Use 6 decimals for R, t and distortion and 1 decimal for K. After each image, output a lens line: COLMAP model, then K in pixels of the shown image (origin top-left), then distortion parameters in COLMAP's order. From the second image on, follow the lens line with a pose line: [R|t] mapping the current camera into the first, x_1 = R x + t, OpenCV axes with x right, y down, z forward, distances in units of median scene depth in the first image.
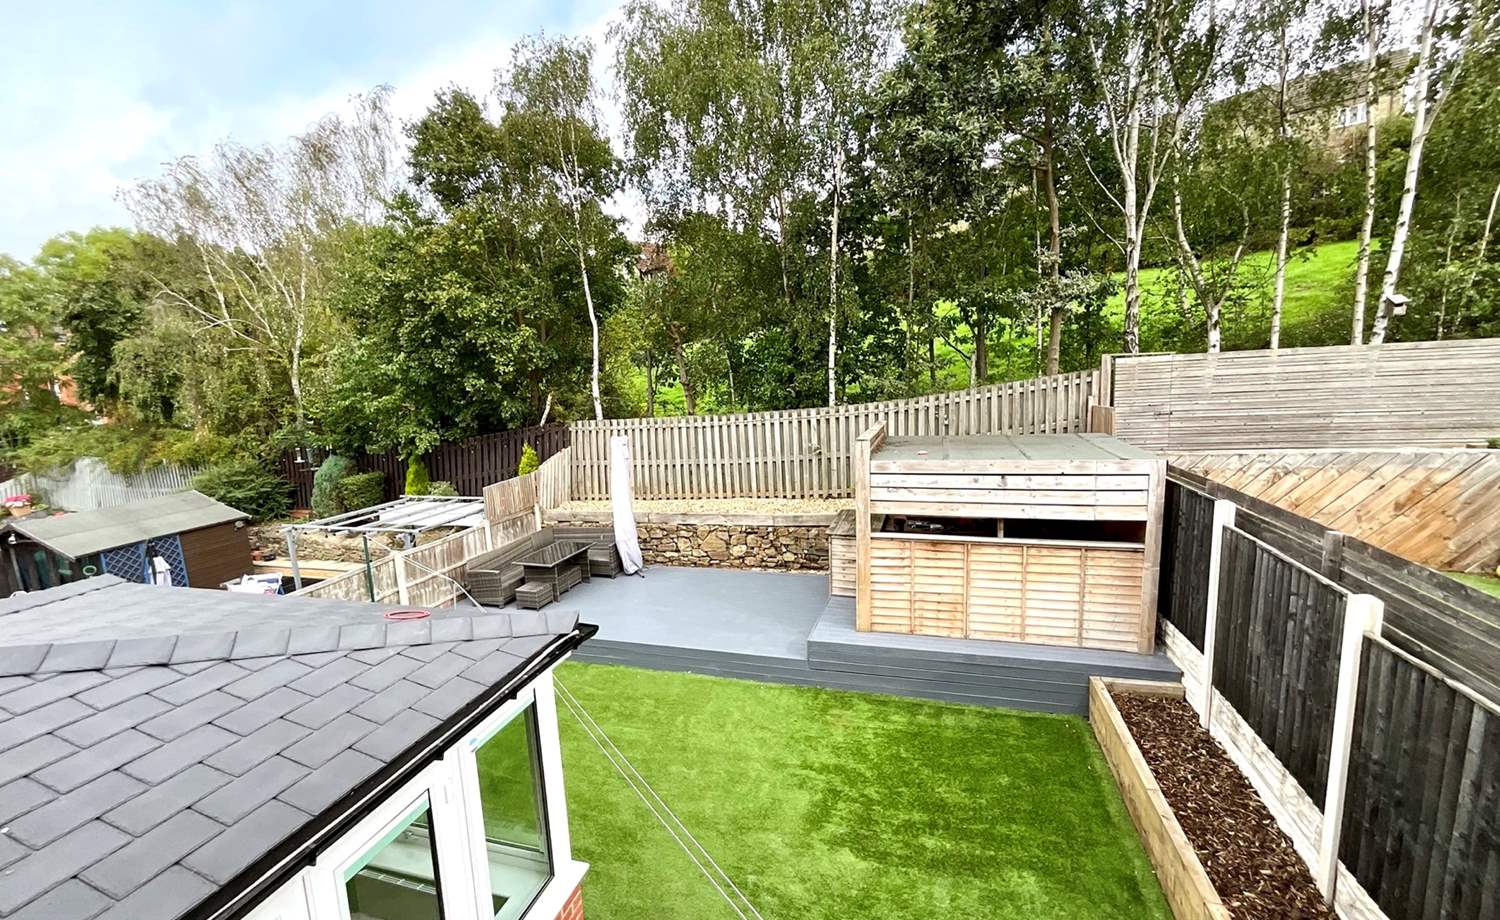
lens RADIAL K [[609.4, 0, 746.2], [0, 609.4, 458.7], [0, 0, 1]] dist [0.000544, -0.002057]
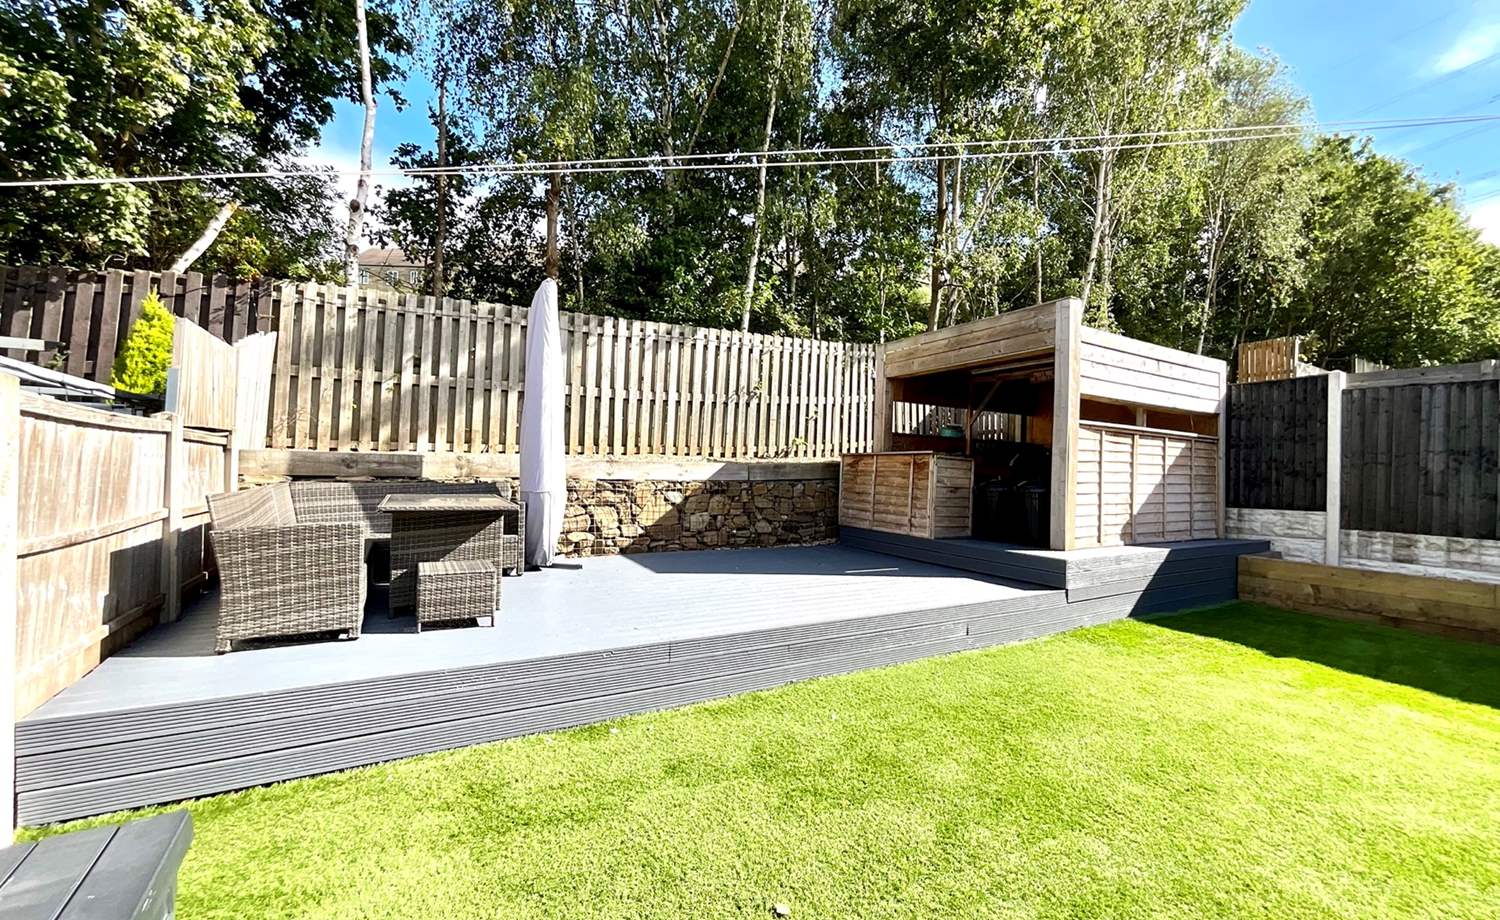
lens RADIAL K [[609.4, 0, 748.8], [0, 609.4, 459.0], [0, 0, 1]] dist [0.000544, -0.002057]
pose [[0.664069, 0.077943, 0.743598, -0.446080], [0.047154, 0.988205, -0.145693, 0.179167], [-0.746183, 0.131814, 0.652561, 0.534965]]
